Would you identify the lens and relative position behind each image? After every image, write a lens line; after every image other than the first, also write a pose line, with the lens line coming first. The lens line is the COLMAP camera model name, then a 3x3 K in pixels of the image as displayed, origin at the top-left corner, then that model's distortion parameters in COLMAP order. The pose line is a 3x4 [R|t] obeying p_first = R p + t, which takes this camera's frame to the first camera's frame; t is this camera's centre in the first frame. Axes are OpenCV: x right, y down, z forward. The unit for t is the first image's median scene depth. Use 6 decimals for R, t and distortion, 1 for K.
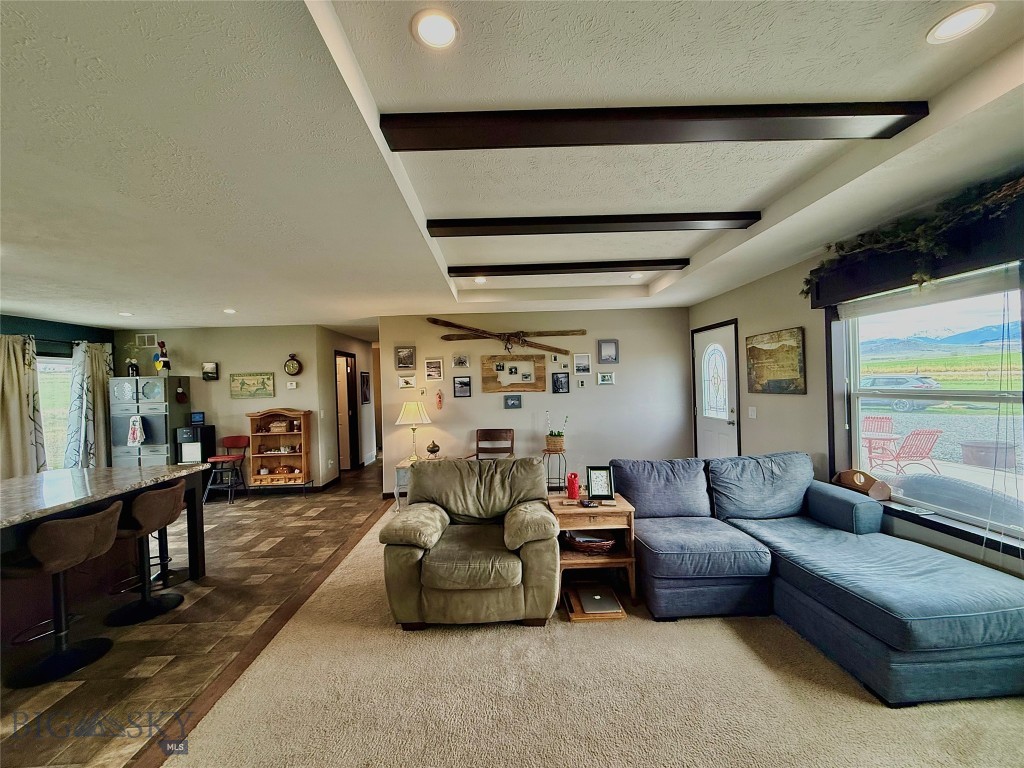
lens RADIAL K [[410.7, 0, 512.0], [0, 410.7, 384.0], [0, 0, 1]] dist [-0.000817, 0.000080]
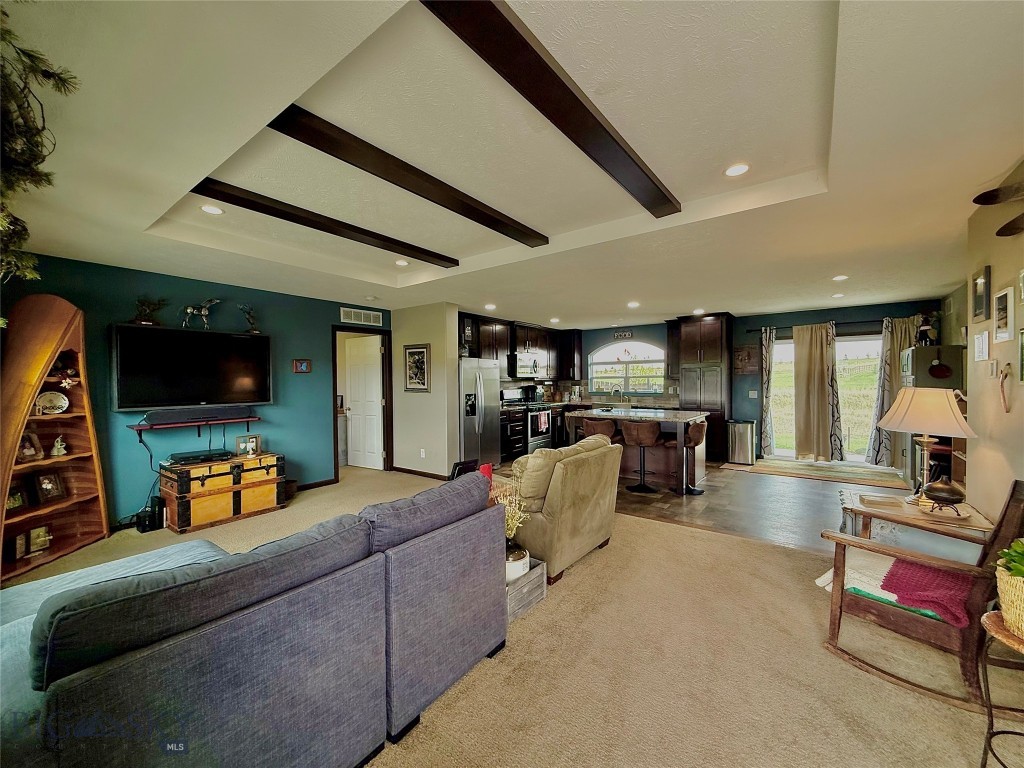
lens RADIAL K [[410.7, 0, 512.0], [0, 410.7, 384.0], [0, 0, 1]] dist [-0.000817, 0.000080]
pose [[-0.621918, 0.046125, -0.781723, 0.514168], [0.026779, 0.998933, 0.037637, 0.004881], [0.782625, 0.002474, -0.622489, 1.016867]]
